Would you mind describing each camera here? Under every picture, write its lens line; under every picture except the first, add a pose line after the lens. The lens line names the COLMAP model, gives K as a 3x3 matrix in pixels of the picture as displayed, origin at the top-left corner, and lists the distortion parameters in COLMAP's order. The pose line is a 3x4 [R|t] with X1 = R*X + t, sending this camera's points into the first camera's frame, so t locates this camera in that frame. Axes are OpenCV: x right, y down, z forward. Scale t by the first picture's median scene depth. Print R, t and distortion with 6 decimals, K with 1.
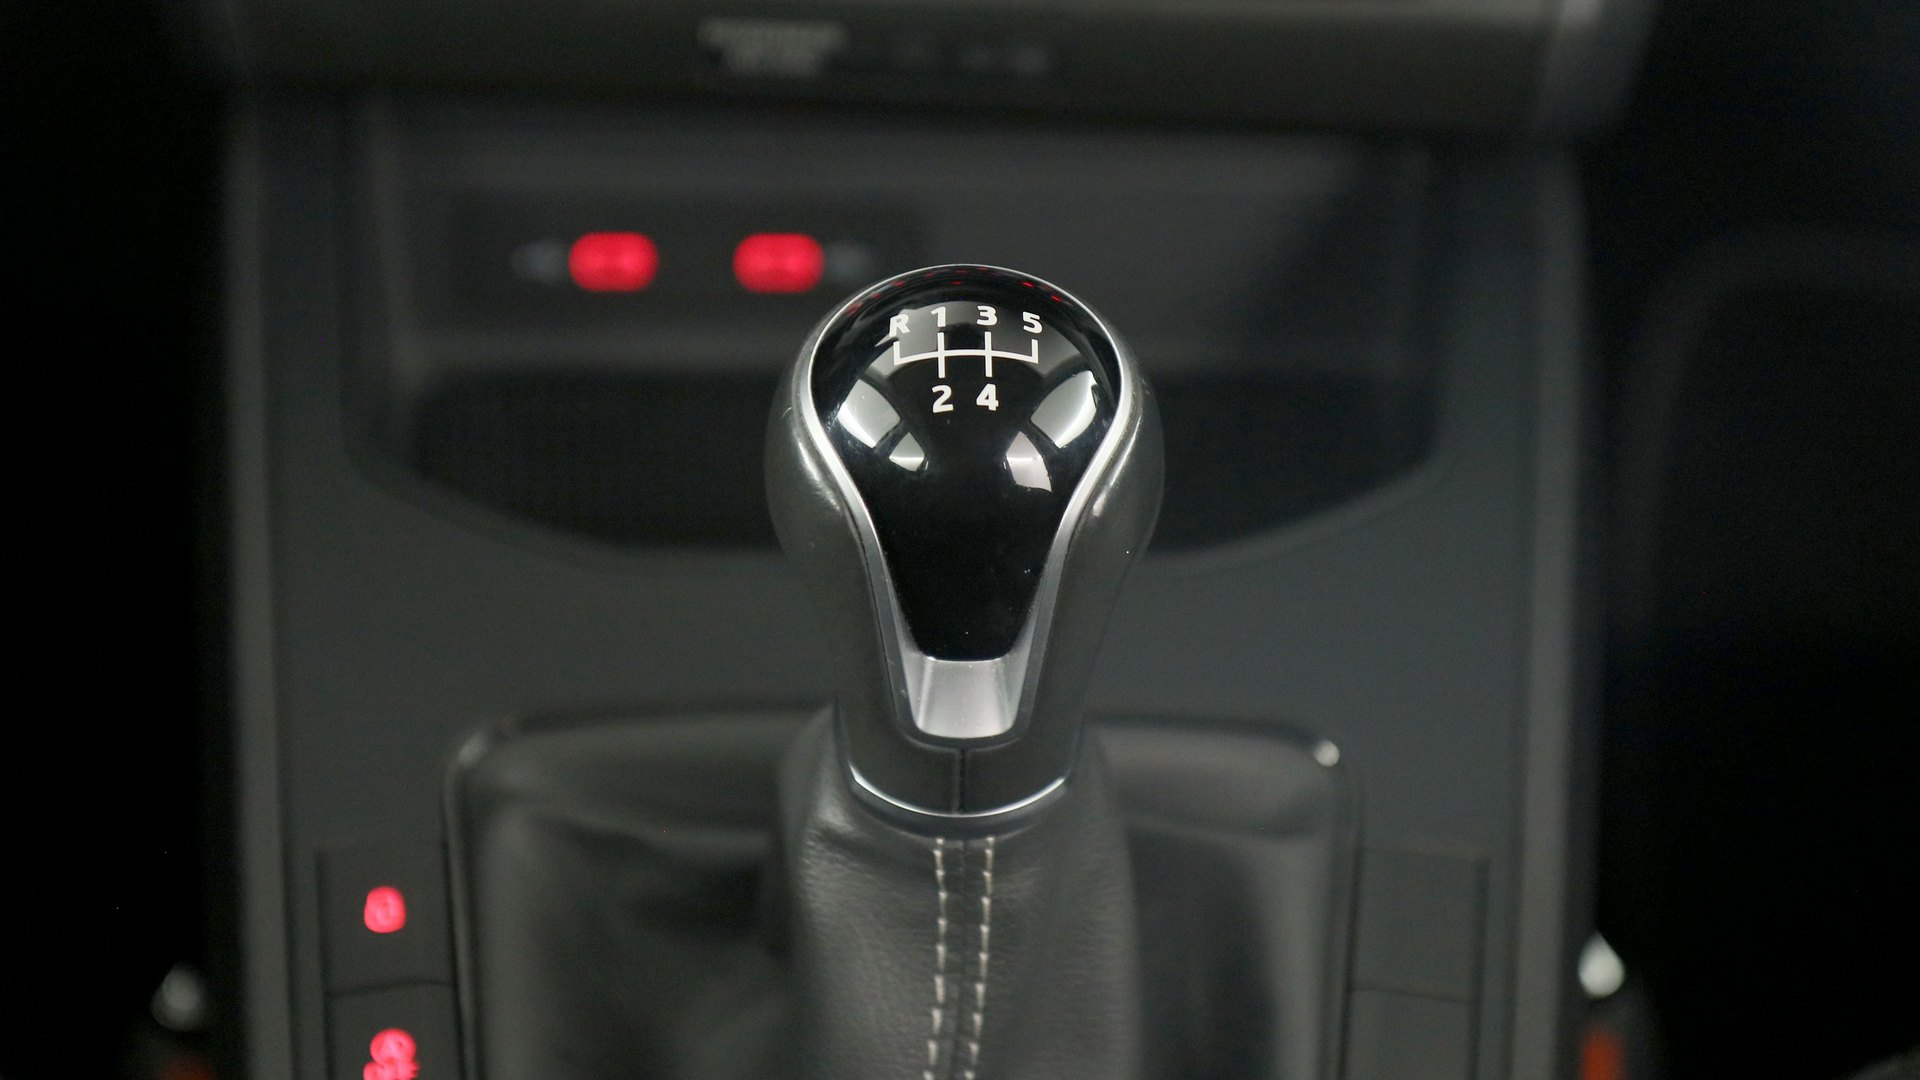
lens RADIAL K [[4985.7, 0, 960.0], [0, 4985.7, 540.0], [0, 0, 1]] dist [0.075518, 0.187855]
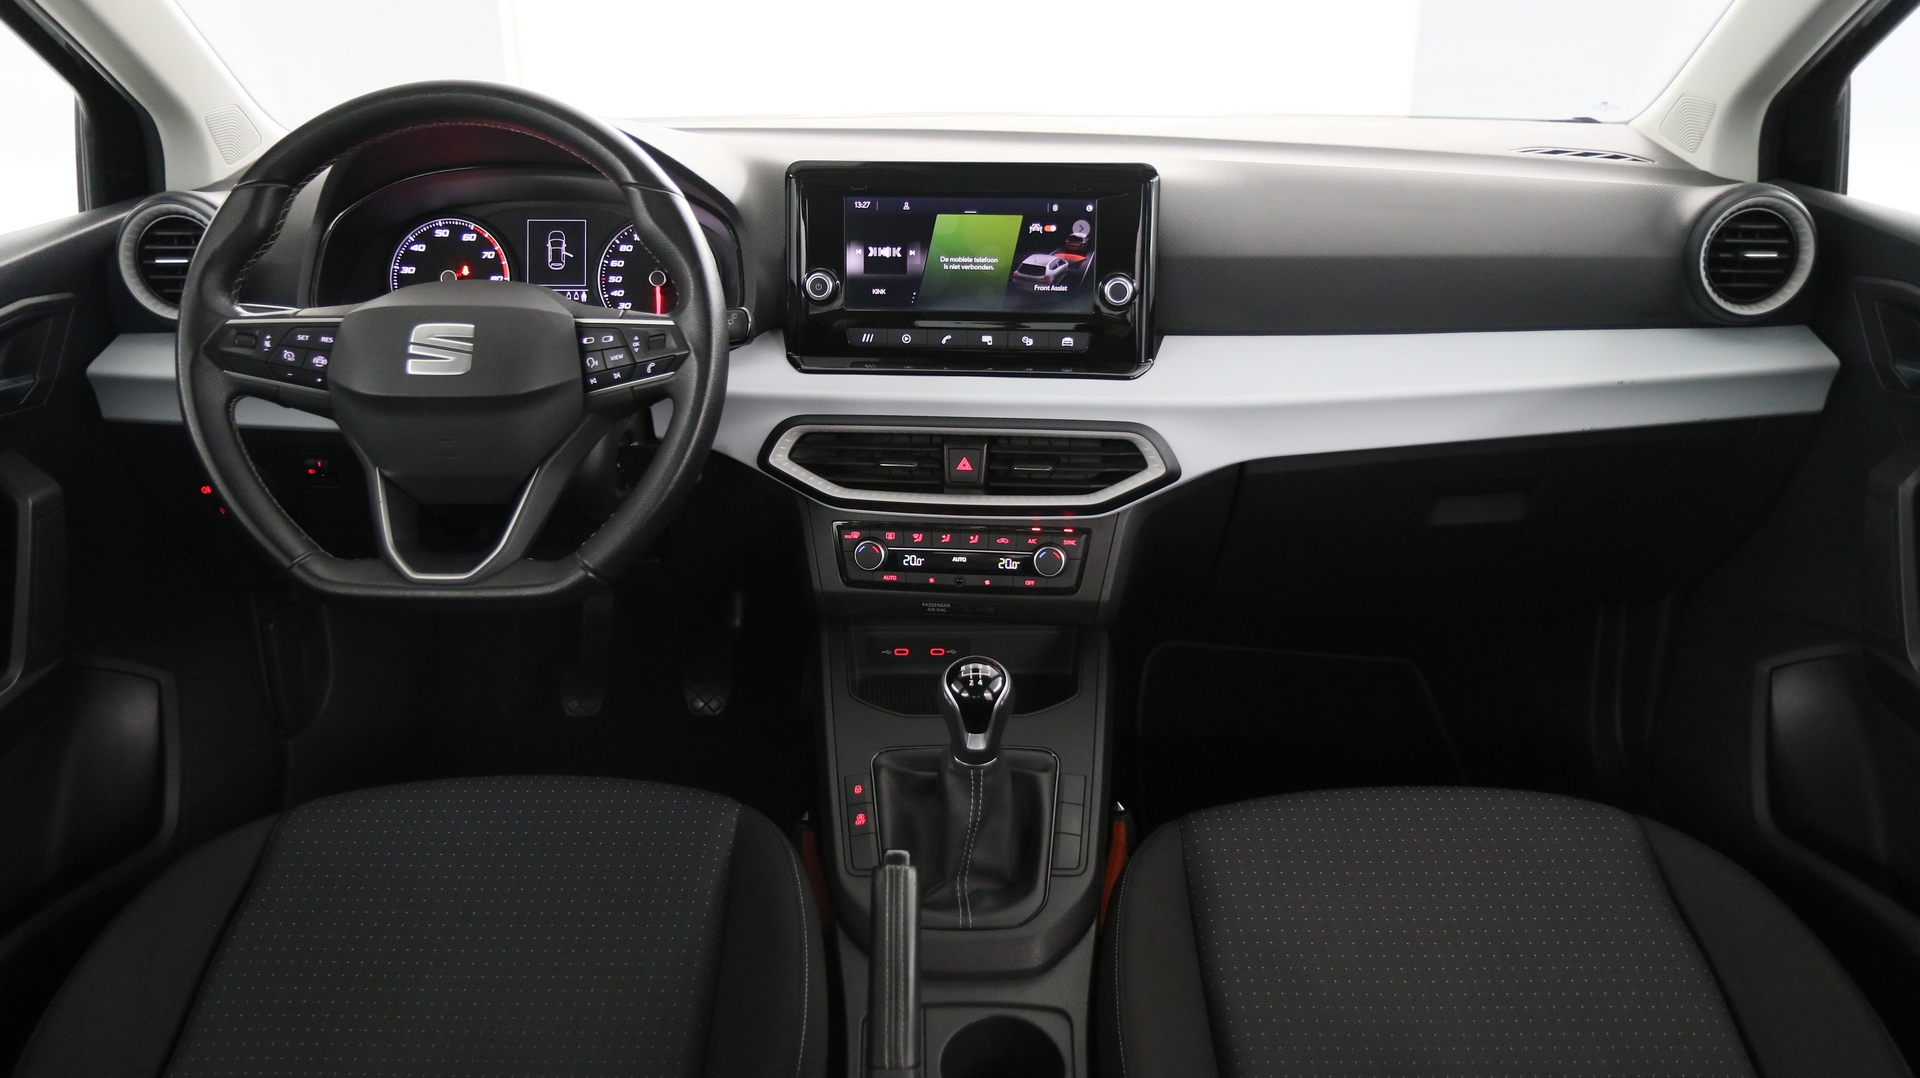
lens RADIAL K [[1464.2, 0, 960.0], [0, 1464.2, 539.0], [0, 0, 1]] dist [-0.009398, -0.001060]
pose [[0.999835, -0.010311, -0.014980, 0.008199], [0.008436, 0.992709, -0.120242, 0.005678], [0.016111, 0.120095, 0.992632, -0.484191]]
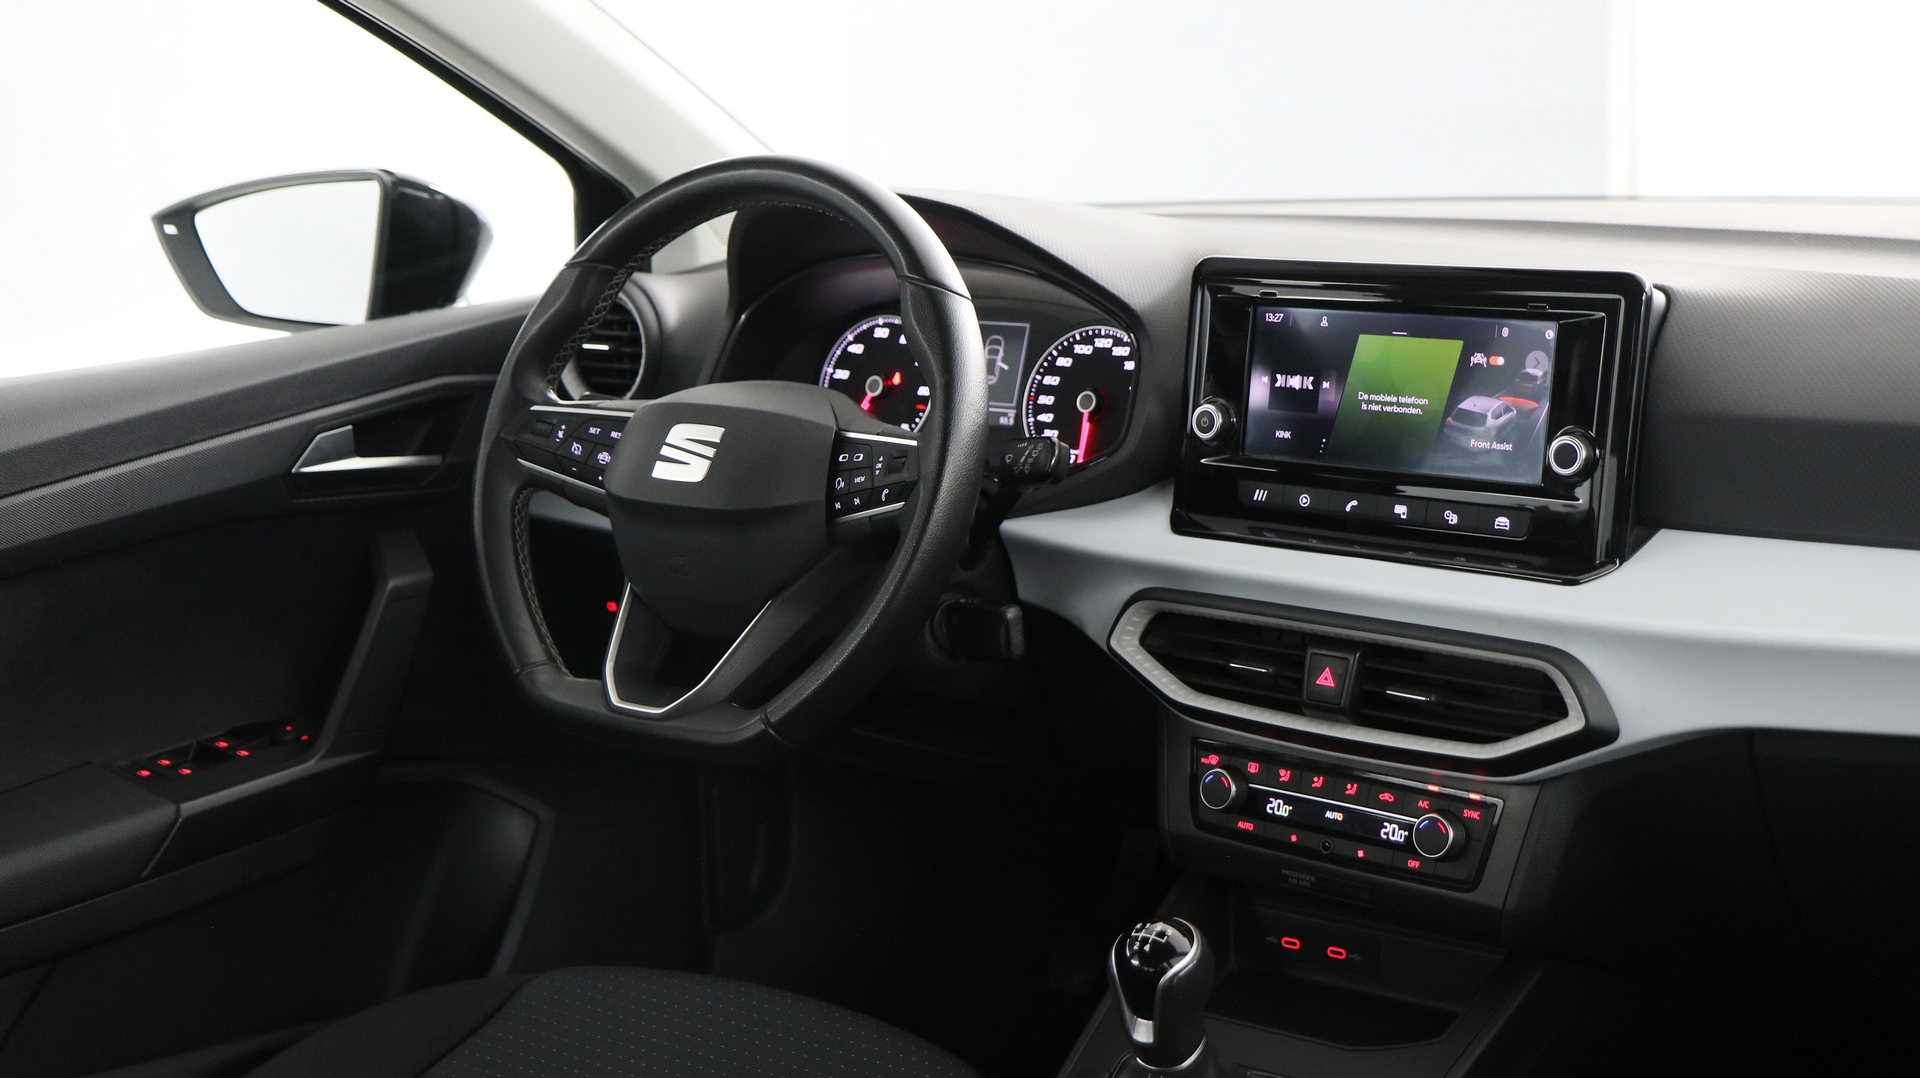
lens RADIAL K [[2395.7, 0, 959.4], [0, 2395.7, 543.7], [0, 0, 1]] dist [-0.007596, -0.013846]
pose [[0.798937, 0.082350, -0.595751, 0.886525], [-0.233656, 0.955267, -0.181300, 0.038665], [0.554171, 0.284048, 0.782439, -0.555842]]
